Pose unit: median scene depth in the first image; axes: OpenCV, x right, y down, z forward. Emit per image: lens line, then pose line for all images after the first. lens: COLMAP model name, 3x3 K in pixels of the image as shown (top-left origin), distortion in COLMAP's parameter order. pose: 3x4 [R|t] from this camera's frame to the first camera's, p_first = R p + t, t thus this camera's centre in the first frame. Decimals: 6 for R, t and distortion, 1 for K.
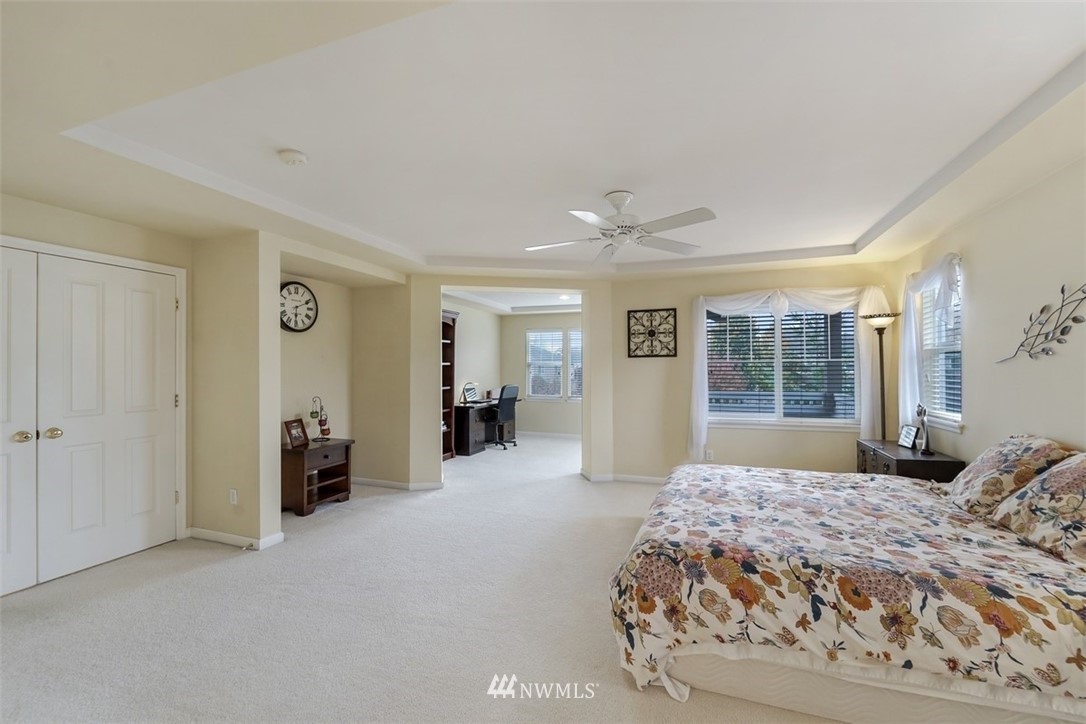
lens RADIAL K [[449.6, 0, 543.0], [0, 449.6, 362.0], [0, 0, 1]] dist [-0.002203, -0.000550]
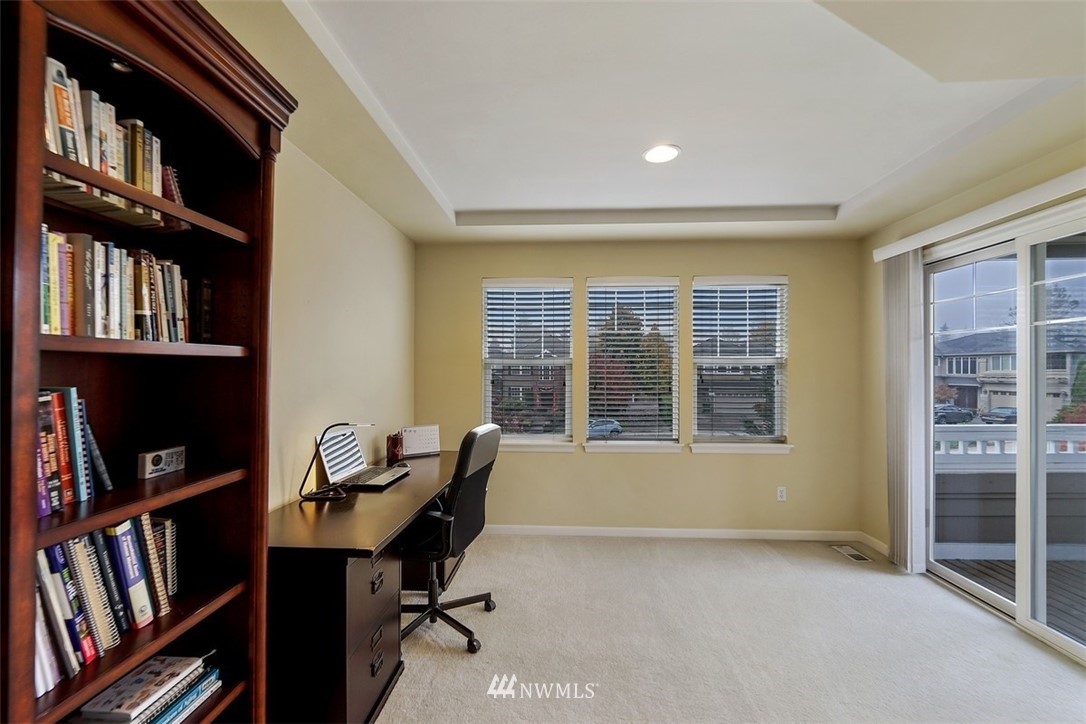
lens RADIAL K [[449.6, 0, 543.0], [0, 449.6, 362.0], [0, 0, 1]] dist [-0.002203, -0.000550]
pose [[0.956750, 0.005218, 0.290864, -0.126114], [-0.004877, 0.999986, -0.001897, 0.007515], [-0.290870, 0.000397, 0.956763, 0.706513]]
